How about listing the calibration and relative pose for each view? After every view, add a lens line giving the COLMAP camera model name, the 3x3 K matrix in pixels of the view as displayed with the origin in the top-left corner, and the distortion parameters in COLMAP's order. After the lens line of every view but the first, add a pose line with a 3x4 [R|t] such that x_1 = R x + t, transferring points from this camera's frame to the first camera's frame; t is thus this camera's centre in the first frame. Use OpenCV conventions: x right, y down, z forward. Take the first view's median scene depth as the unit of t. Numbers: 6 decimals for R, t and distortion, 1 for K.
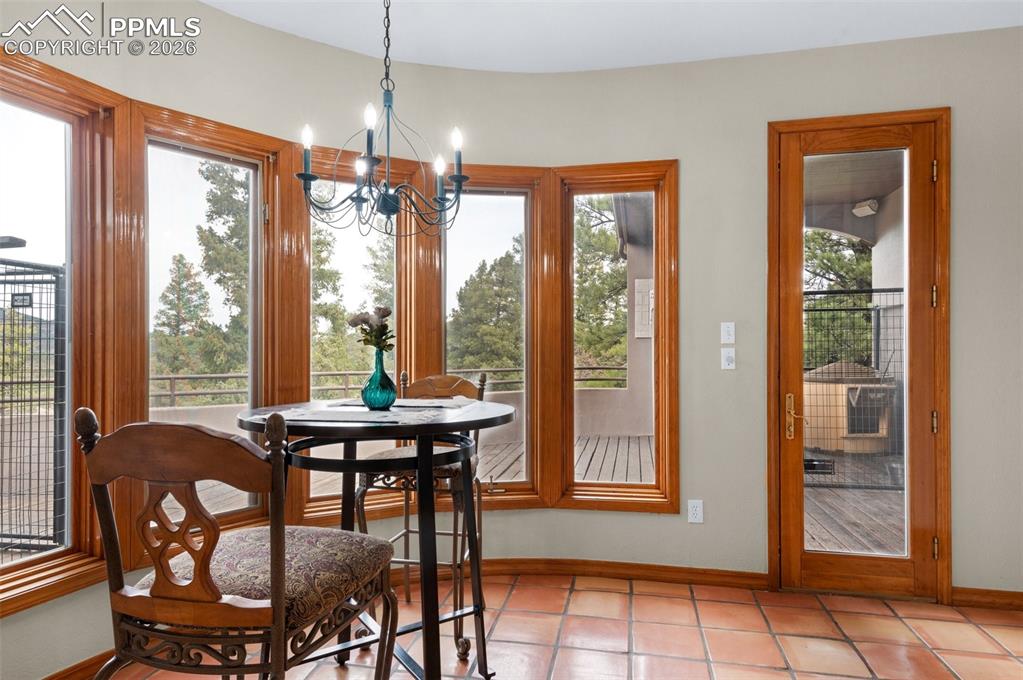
lens RADIAL K [[596.7, 0, 508.3], [0, 596.7, 349.7], [0, 0, 1]] dist [0.001347, 0.000173]
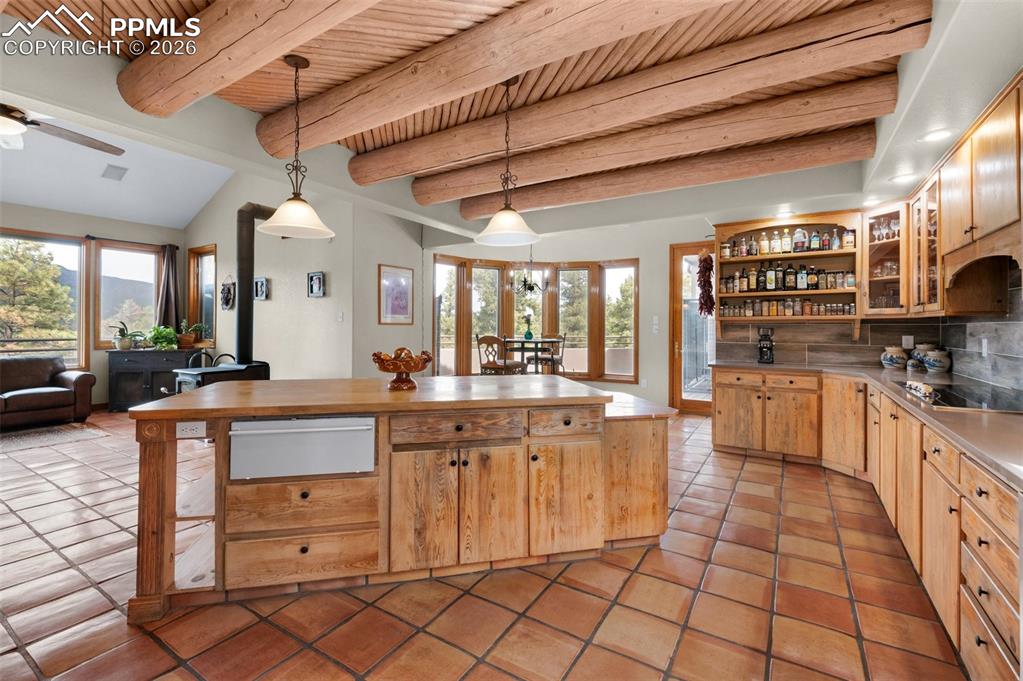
lens RADIAL K [[435.2, 0, 507.9], [0, 435.2, 324.8], [0, 0, 1]] dist [-0.008543, -0.000183]
pose [[0.935707, 0.005880, -0.352730, 0.413051], [-0.007005, 0.999974, -0.001913, 0.003134], [0.352709, 0.004260, 0.935723, -1.077451]]
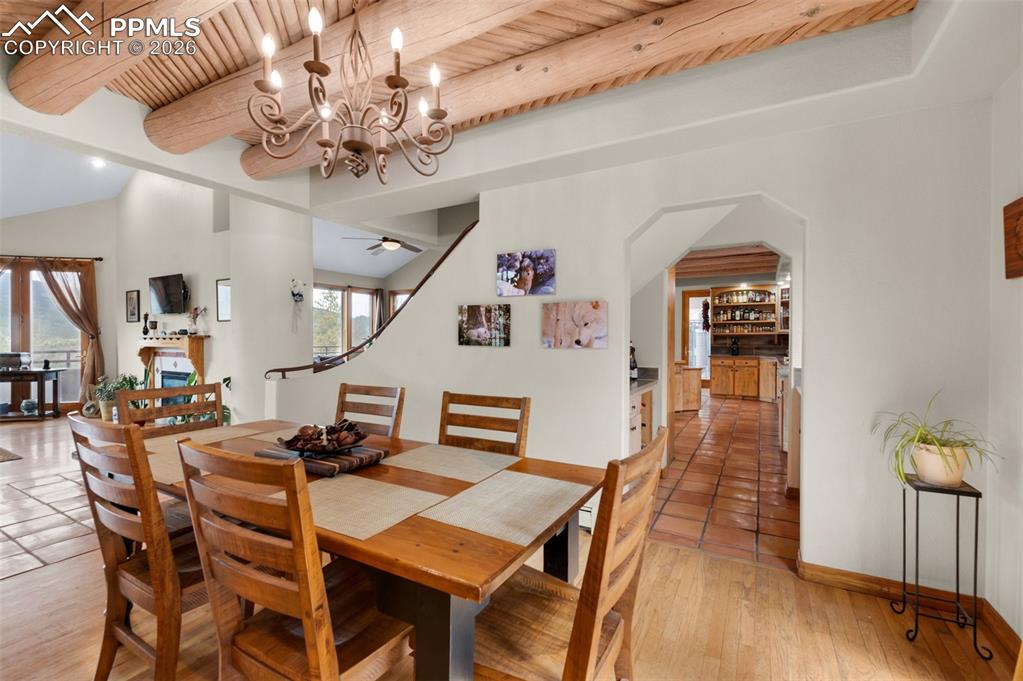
lens RADIAL K [[439.9, 0, 509.5], [0, 439.9, 343.0], [0, 0, 1]] dist [0.001873, -0.000250]
pose [[0.953933, 0.007056, -0.299937, 0.103480], [-0.002327, 0.999867, 0.016123, -0.009379], [0.300011, -0.014682, 0.953823, -2.965872]]
